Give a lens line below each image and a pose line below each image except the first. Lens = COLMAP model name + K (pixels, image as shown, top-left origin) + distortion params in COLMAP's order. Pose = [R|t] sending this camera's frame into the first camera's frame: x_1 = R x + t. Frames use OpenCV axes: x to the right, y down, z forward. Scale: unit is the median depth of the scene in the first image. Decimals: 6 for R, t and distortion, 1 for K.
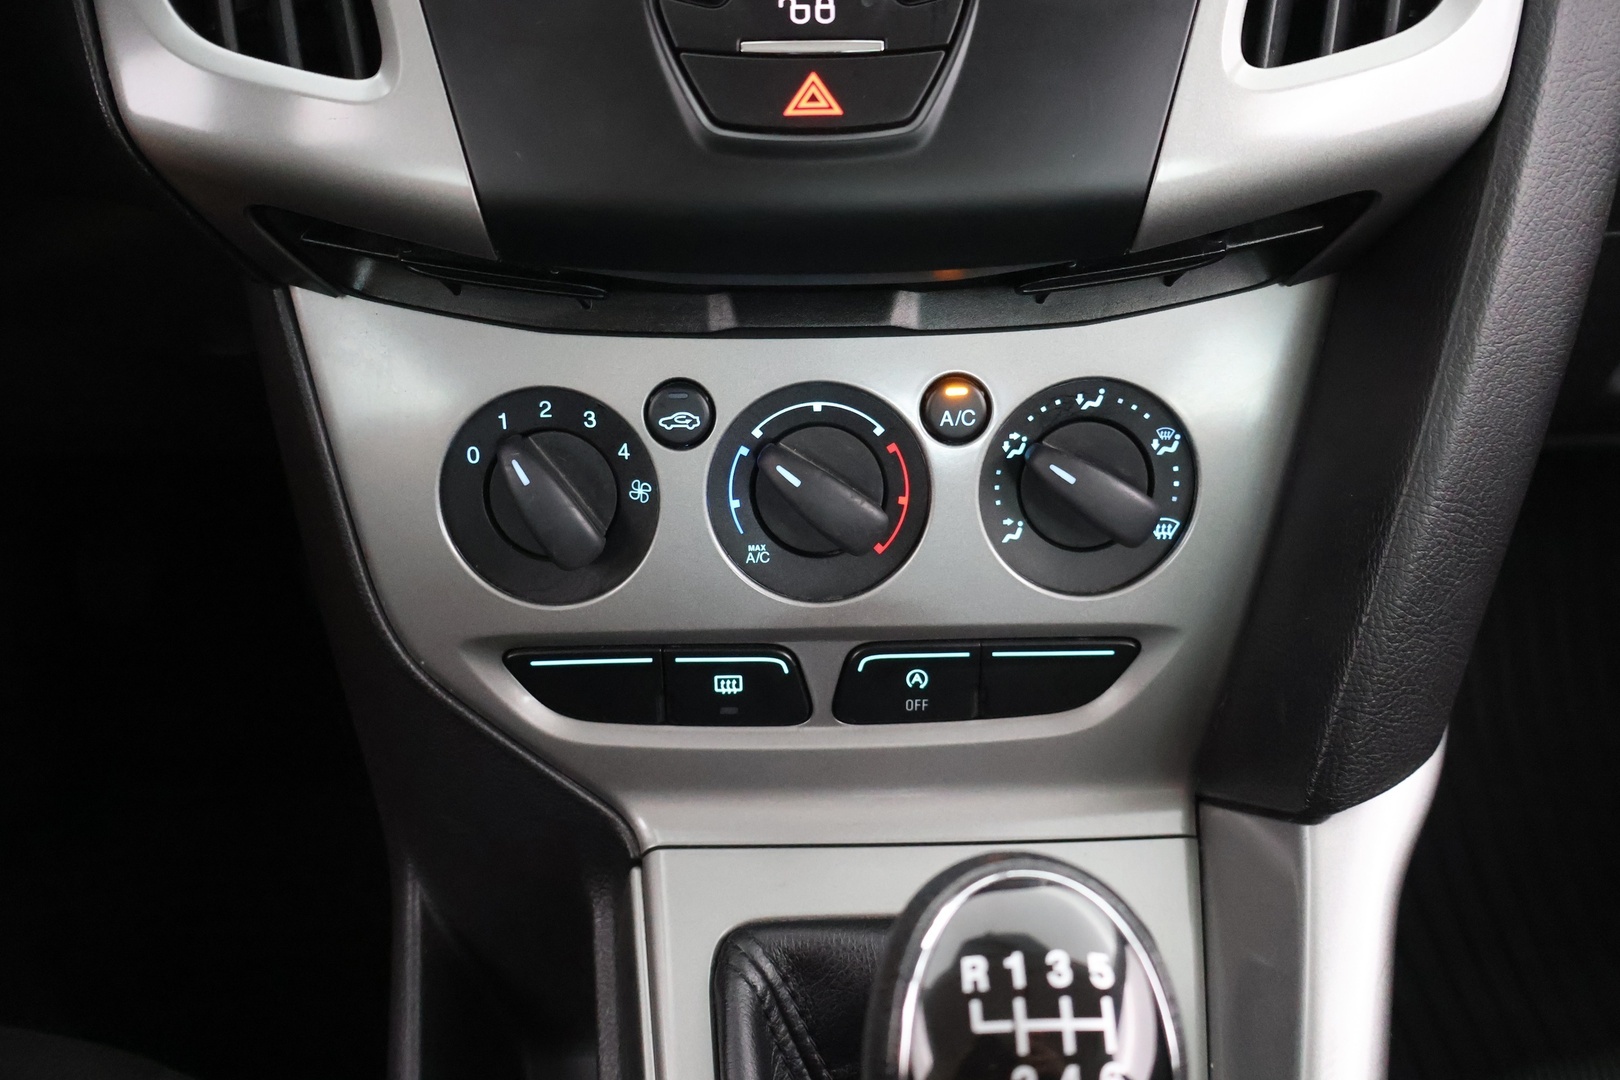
lens RADIAL K [[1344.5, 0, 815.8], [0, 1344.5, 528.3], [0, 0, 1]] dist [-0.023821, 0.027084]
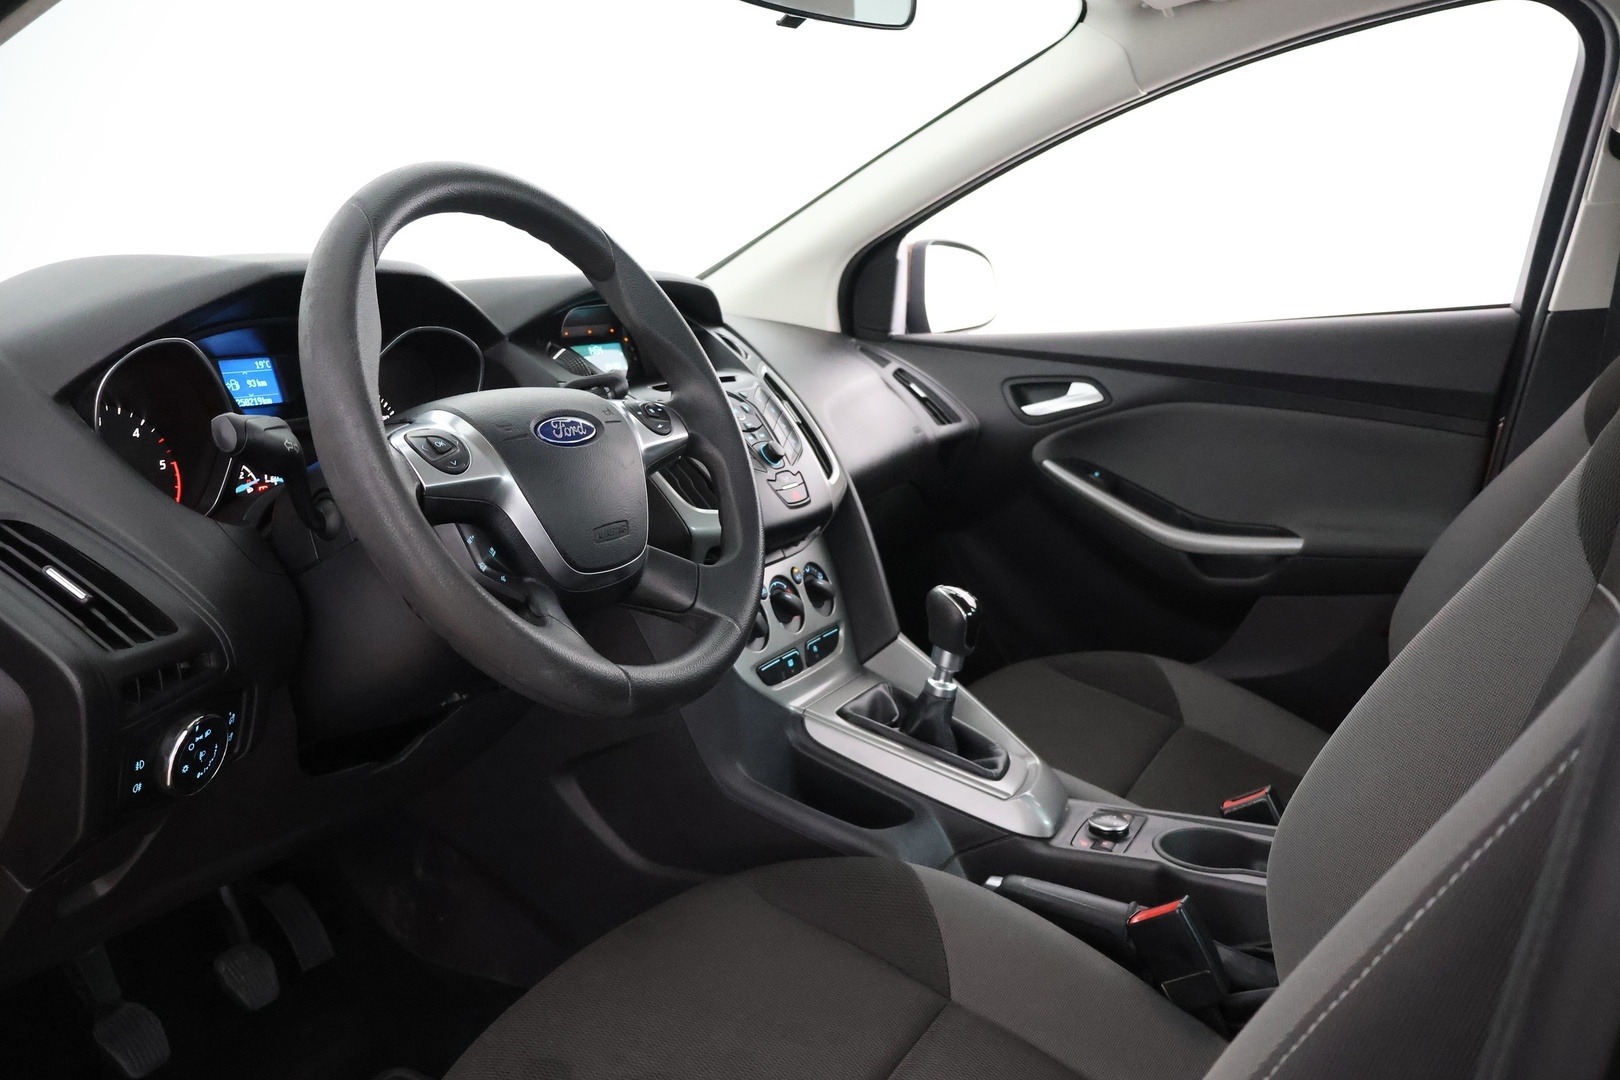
lens RADIAL K [[1344.5, 0, 805.9], [0, 1344.5, 543.7], [0, 0, 1]] dist [-0.023821, 0.027084]
pose [[0.466432, -0.162299, 0.869540, -3.228618], [0.524607, 0.842236, -0.124203, 0.329556], [-0.712200, 0.514099, 0.477989, -0.918888]]
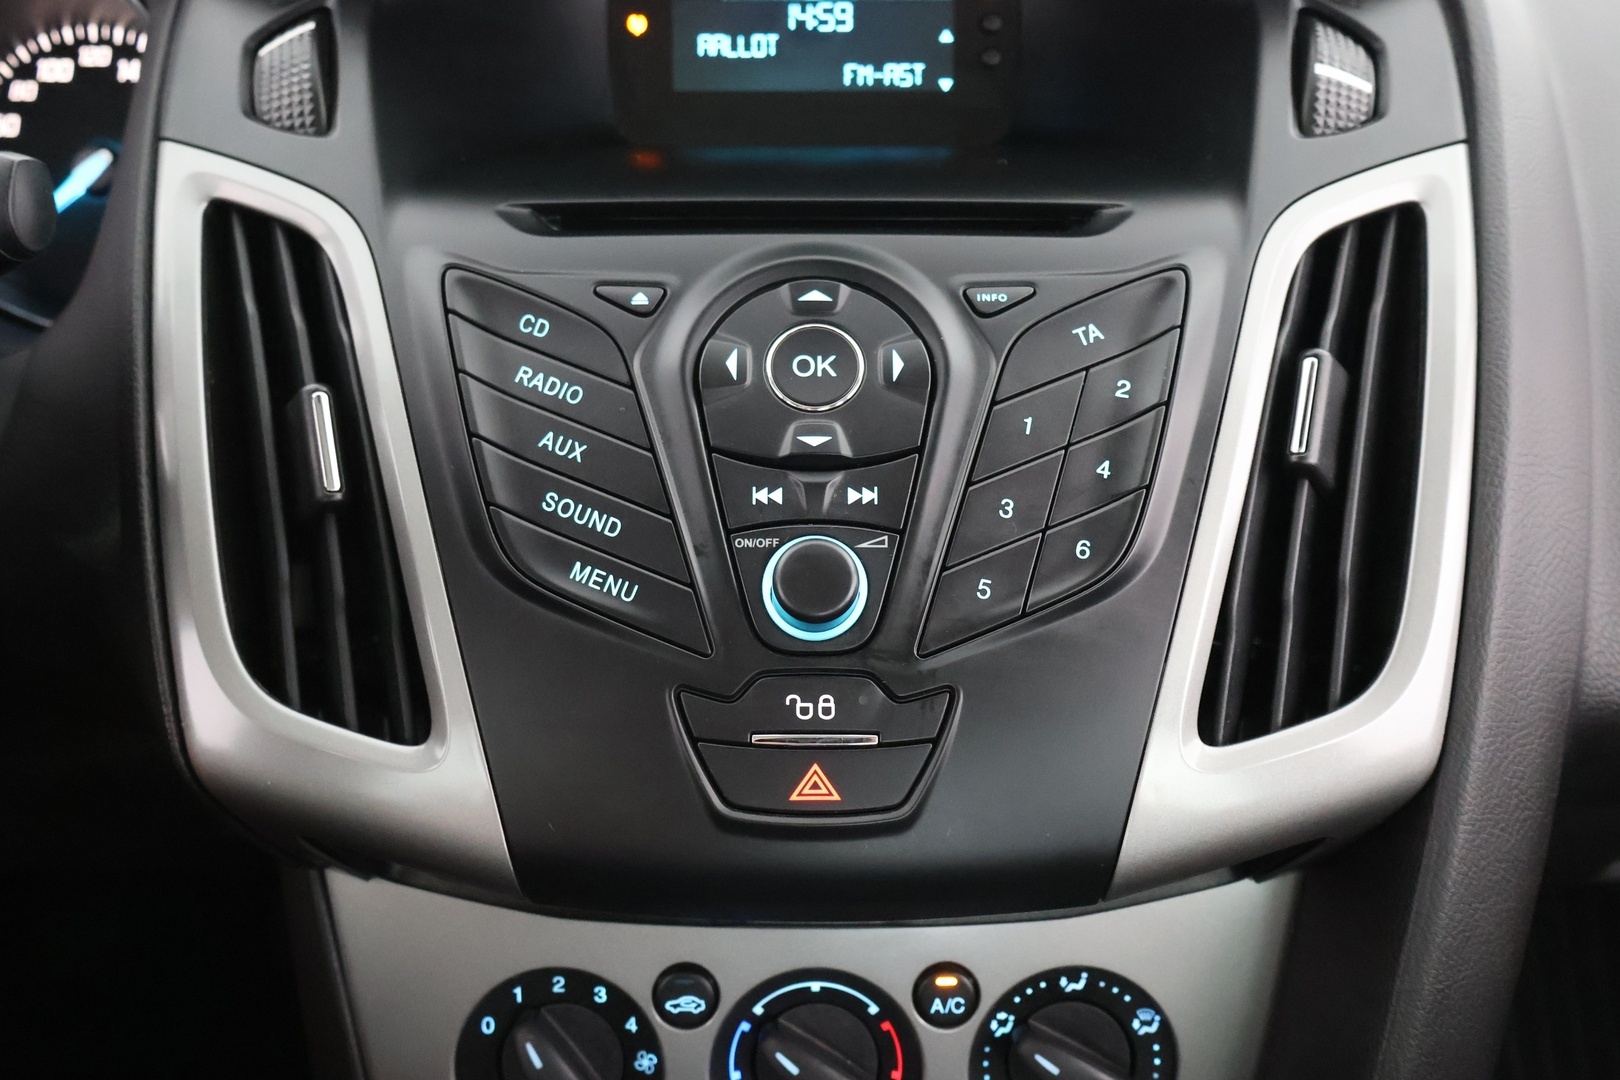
lens RADIAL K [[1502.2, 0, 811.1], [0, 1502.2, 529.3], [0, 0, 1]] dist [0.005335, 0.000000]
pose [[0.999920, 0.012368, -0.002602, -0.003763], [-0.012603, 0.991289, -0.131103, -0.295308], [0.000958, 0.131126, 0.991365, -0.223995]]
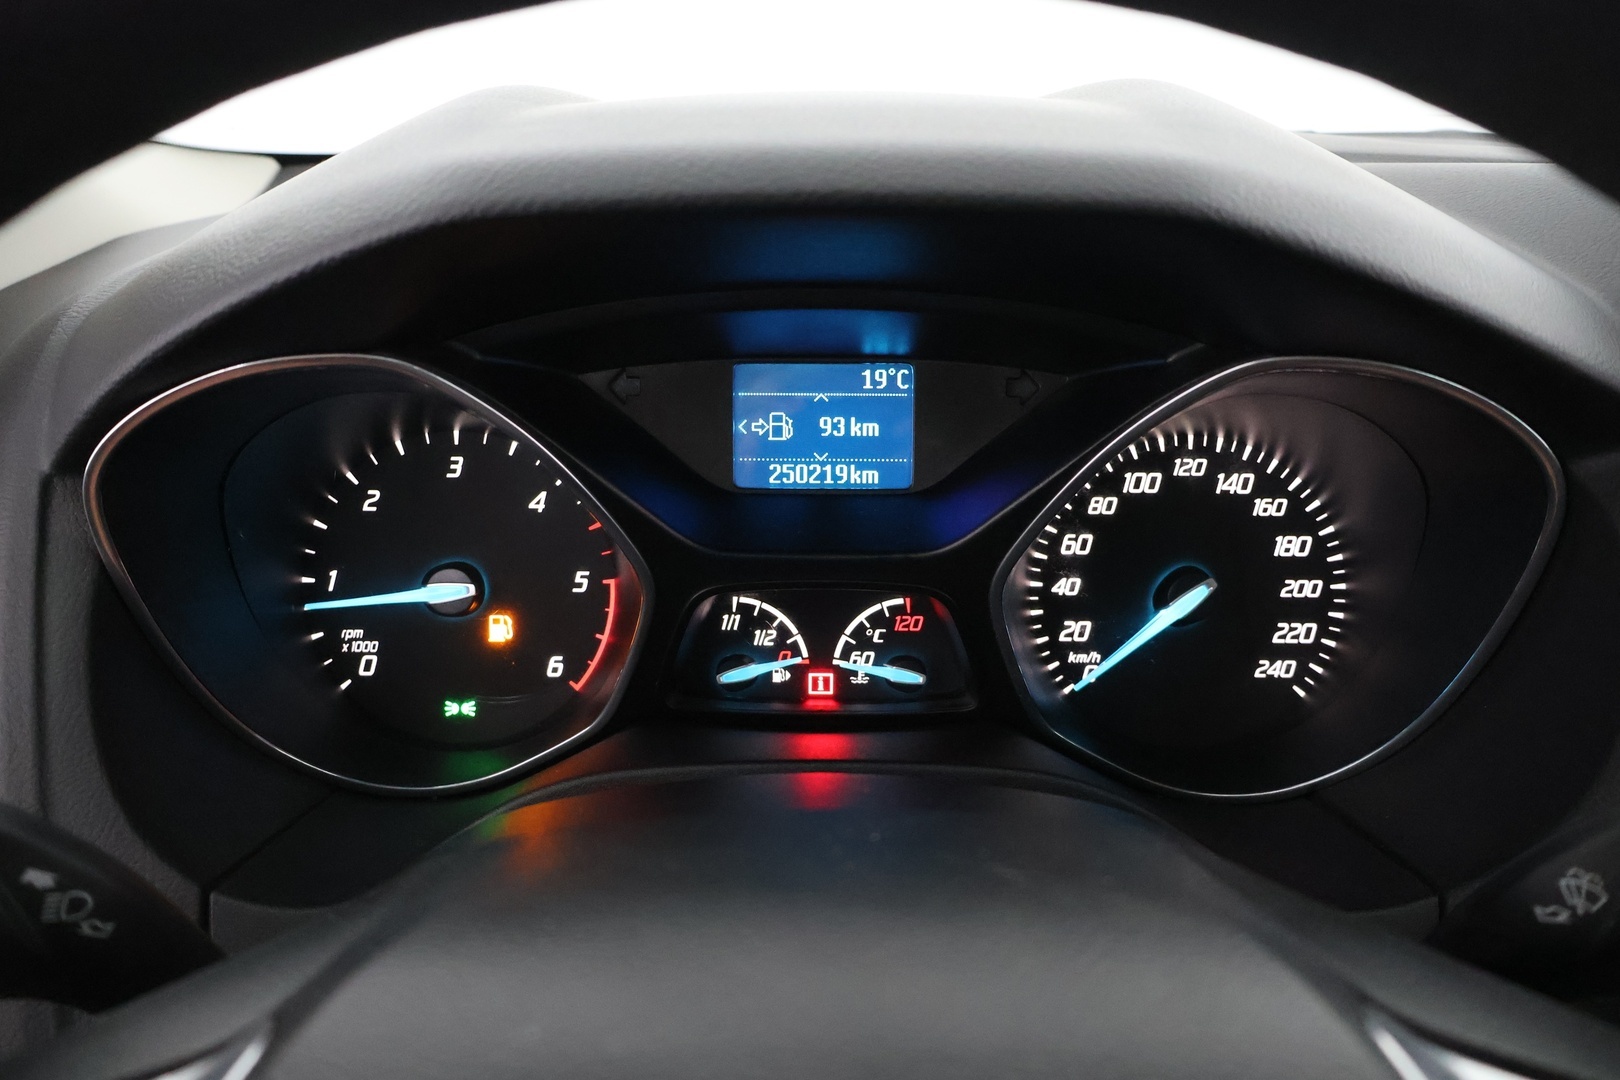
lens RADIAL K [[1344.5, 0, 810.7], [0, 1344.5, 537.0], [0, 0, 1]] dist [-0.023821, 0.027084]
pose [[0.999684, 0.014836, -0.020271, -1.110655], [-0.019304, 0.970094, -0.241962, -0.631049], [0.016075, 0.242277, 0.970074, 0.115511]]
